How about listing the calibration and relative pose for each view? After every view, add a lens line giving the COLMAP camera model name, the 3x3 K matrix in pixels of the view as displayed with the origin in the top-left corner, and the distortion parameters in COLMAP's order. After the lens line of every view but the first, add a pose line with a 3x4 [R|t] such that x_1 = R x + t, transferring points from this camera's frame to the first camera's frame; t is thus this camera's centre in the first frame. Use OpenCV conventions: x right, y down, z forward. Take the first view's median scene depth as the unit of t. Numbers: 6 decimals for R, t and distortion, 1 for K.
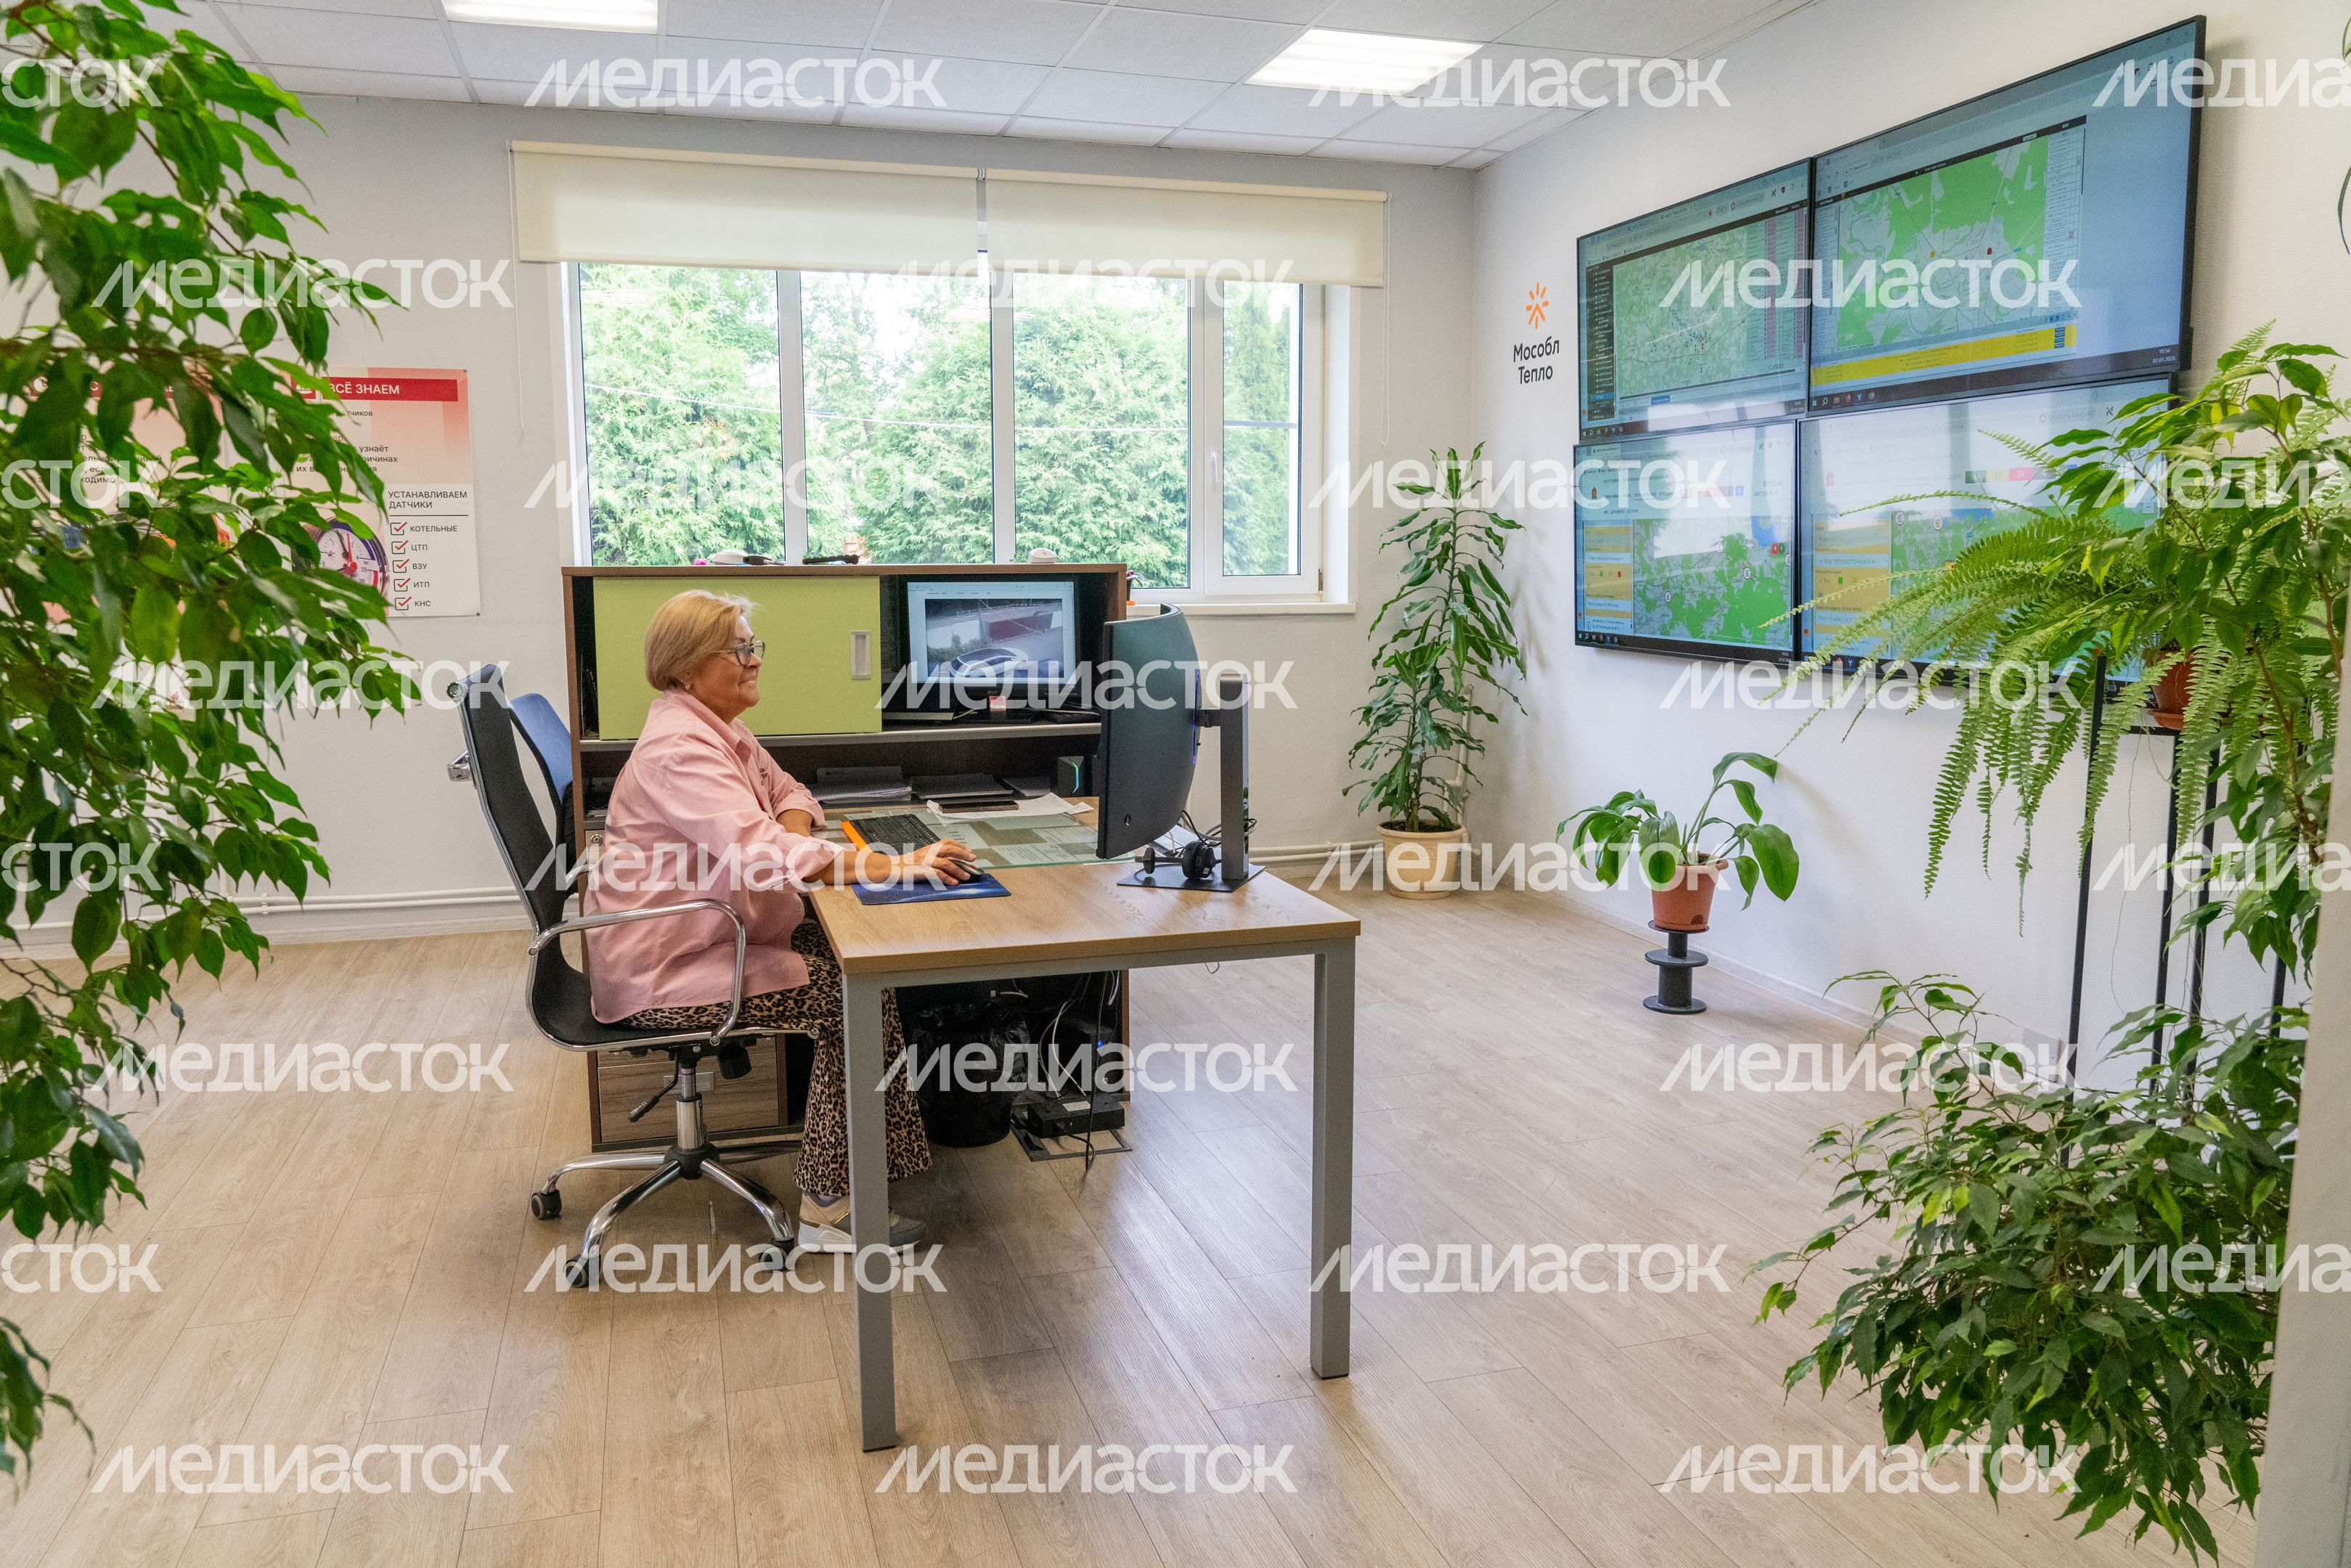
lens RADIAL K [[1688.6, 0, 1175.5], [0, 1688.6, 784.0], [0, 0, 1]] dist [-0.003168, 0.002657]
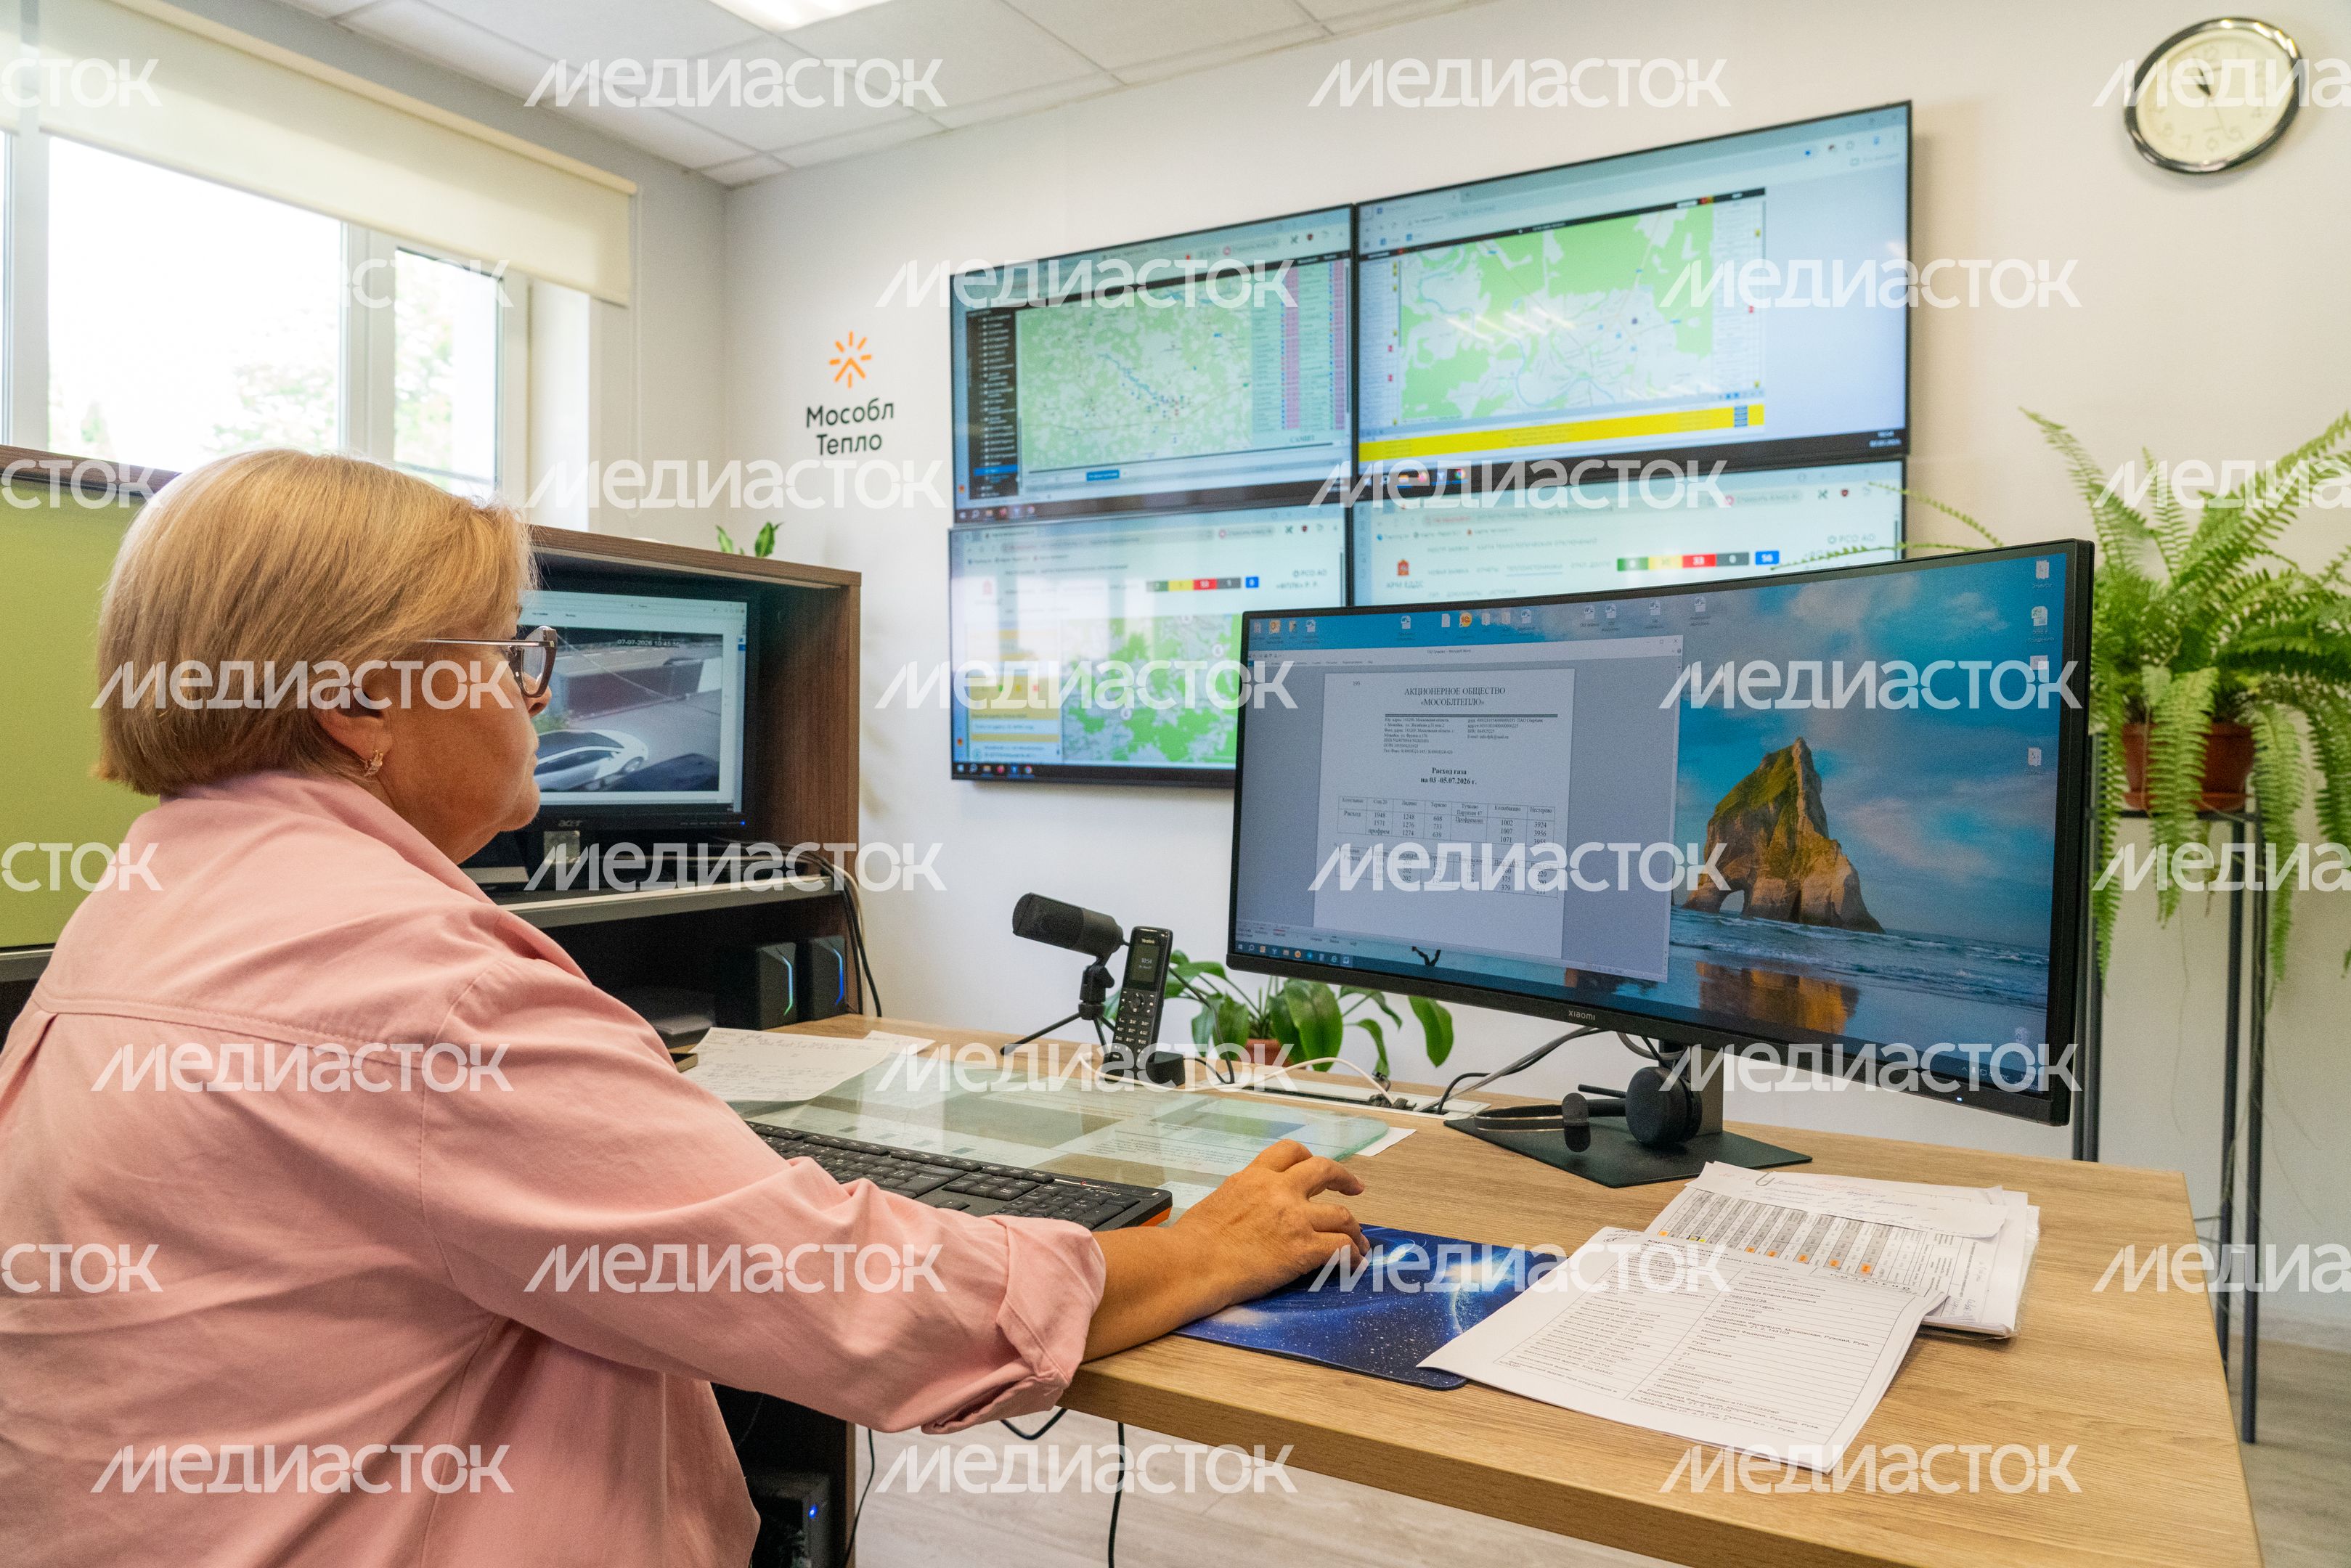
lens RADIAL K [[1625.7, 0, 1175.5], [0, 1625.7, 784.0], [0, 0, 1]] dist [-0.014123, -0.002075]
pose [[0.734791, -0.002836, 0.678288, -0.220439], [0.079597, 0.993443, -0.082073, -0.010404], [-0.673608, 0.114296, 0.730198, 0.410418]]
